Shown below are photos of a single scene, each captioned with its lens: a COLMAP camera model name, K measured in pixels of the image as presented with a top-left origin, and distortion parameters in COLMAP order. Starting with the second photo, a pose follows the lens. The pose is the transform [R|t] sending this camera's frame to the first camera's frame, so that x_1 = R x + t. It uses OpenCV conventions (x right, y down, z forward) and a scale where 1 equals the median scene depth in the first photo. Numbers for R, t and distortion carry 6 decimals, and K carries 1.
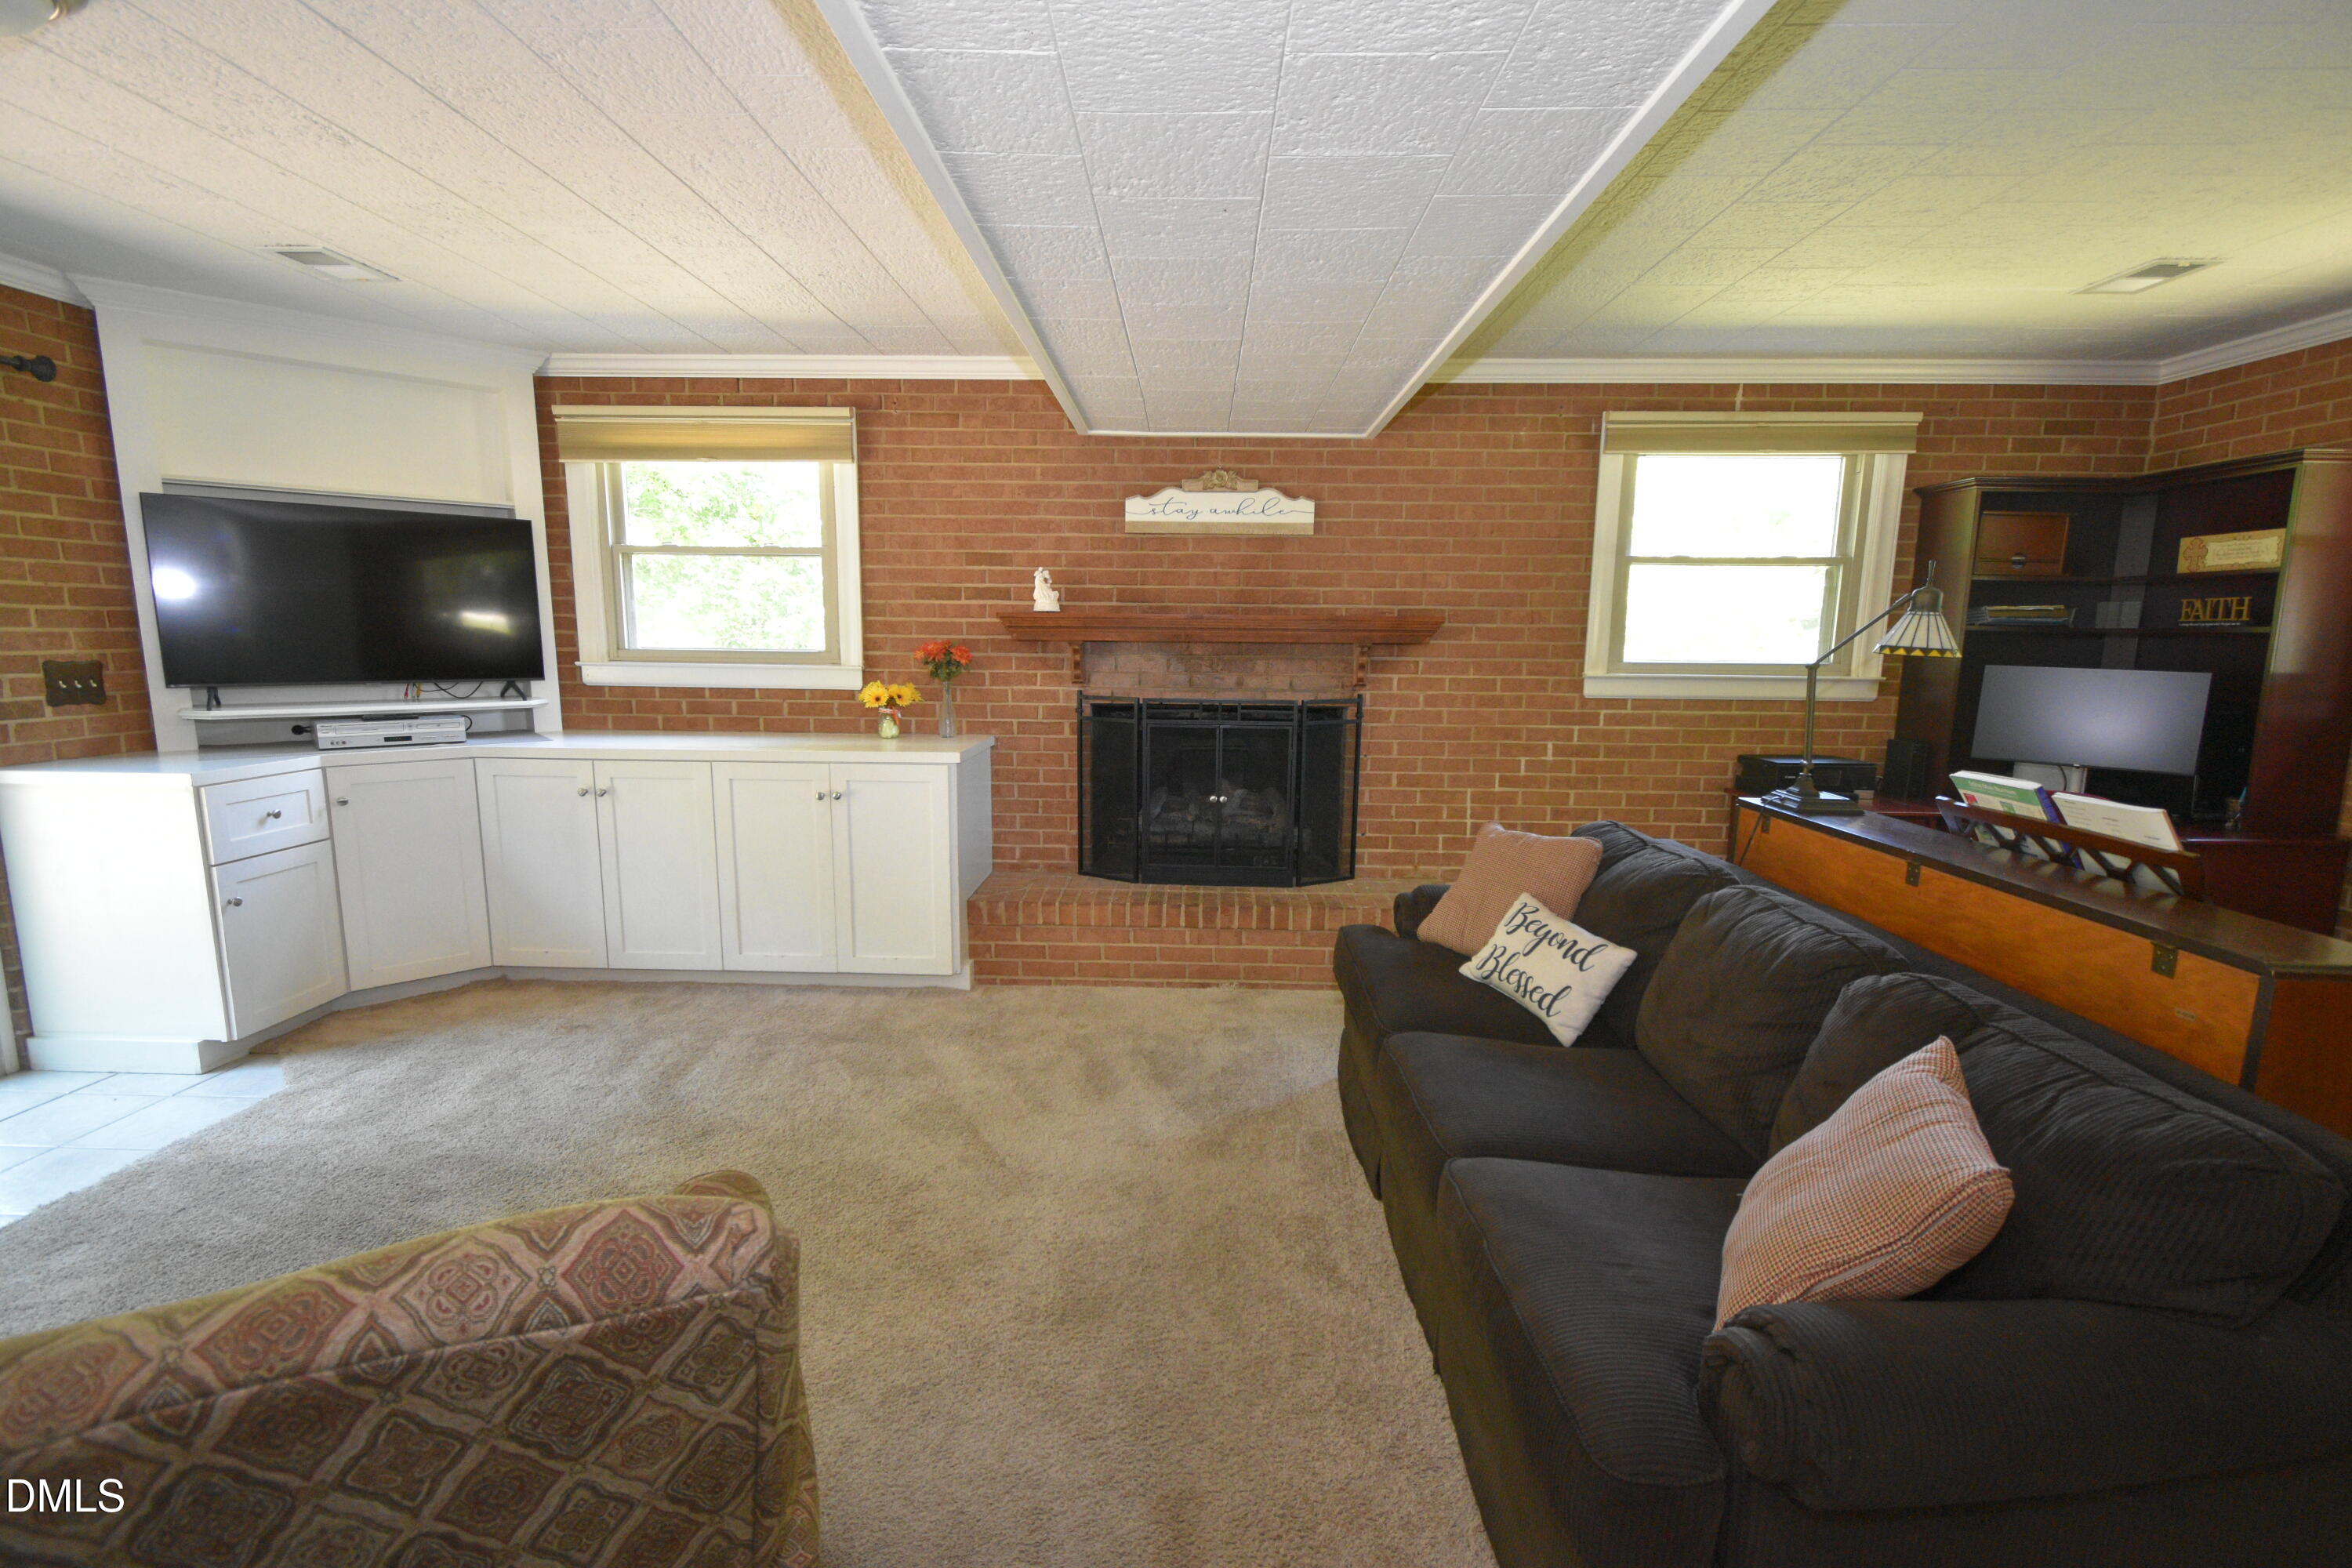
lens RADIAL K [[1035.9, 0, 1168.1], [0, 1035.9, 783.0], [0, 0, 1]] dist [0.007617, -0.003559]
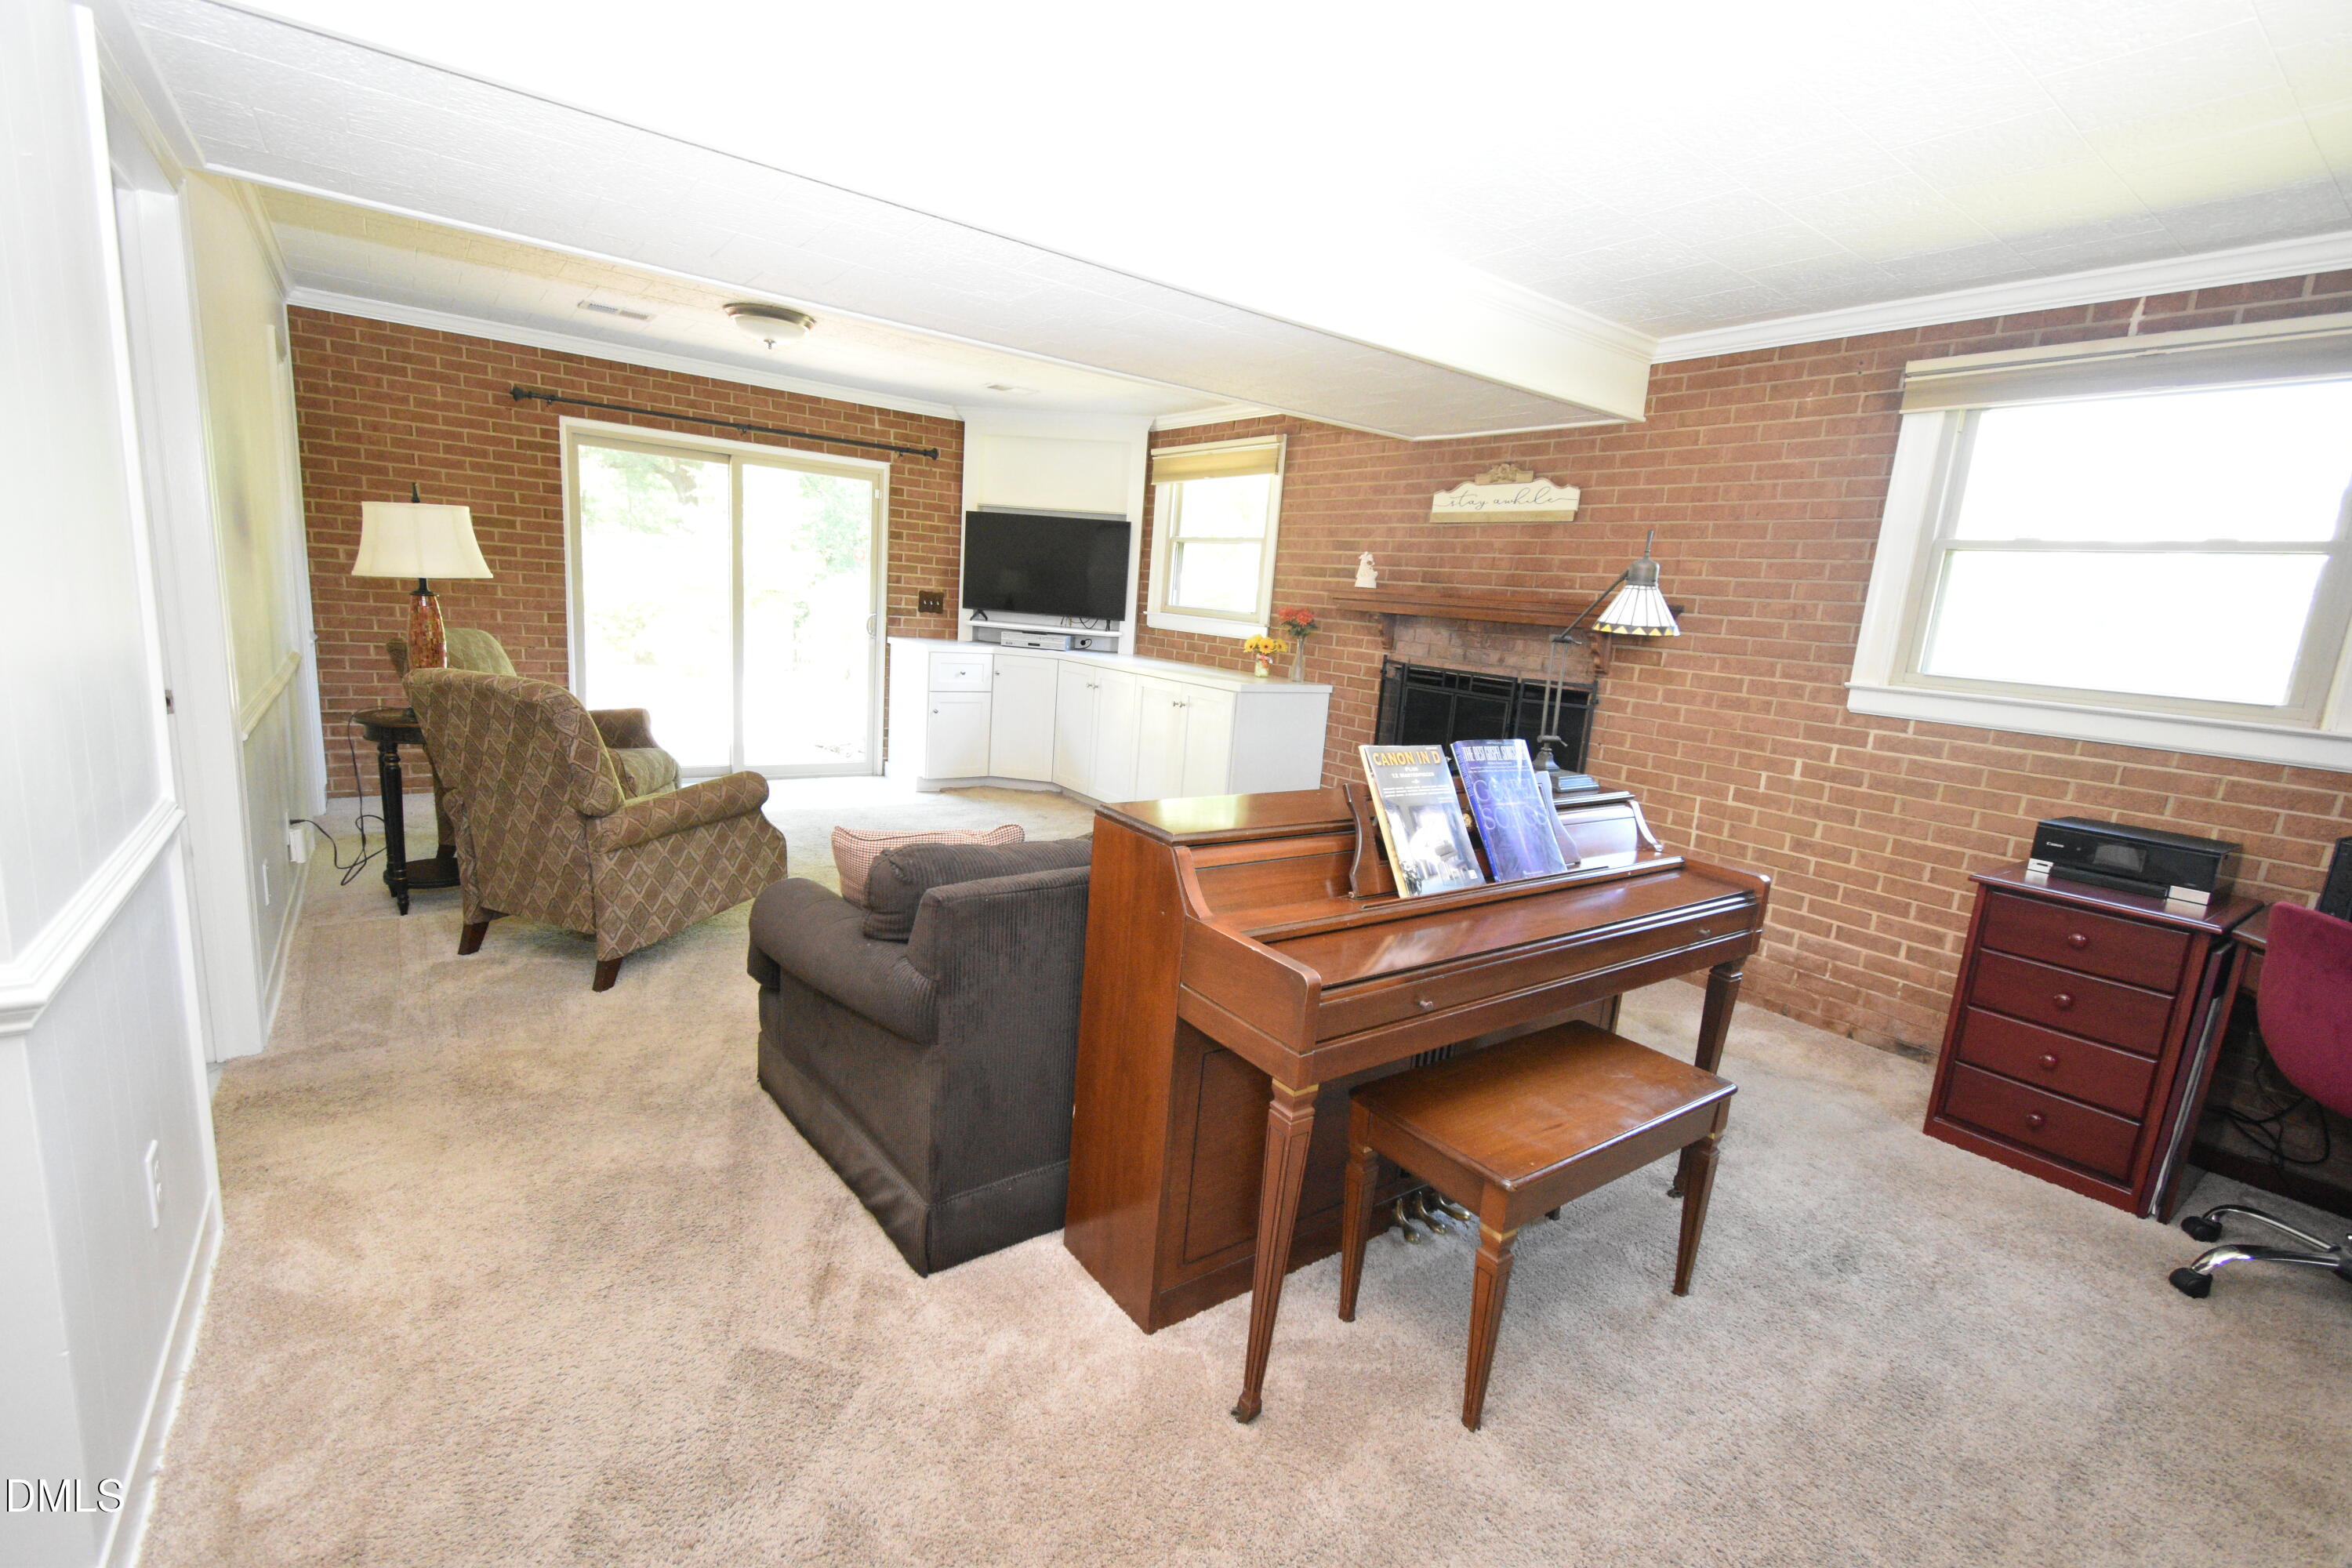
lens RADIAL K [[1035.9, 0, 1174.6], [0, 1035.9, 790.0], [0, 0, 1]] dist [0.007617, -0.003559]
pose [[0.611757, 0.180594, -0.770156, 0.732502], [-0.182049, 0.979600, 0.085100, 0.006460], [0.769813, 0.088146, 0.632154, 0.066473]]
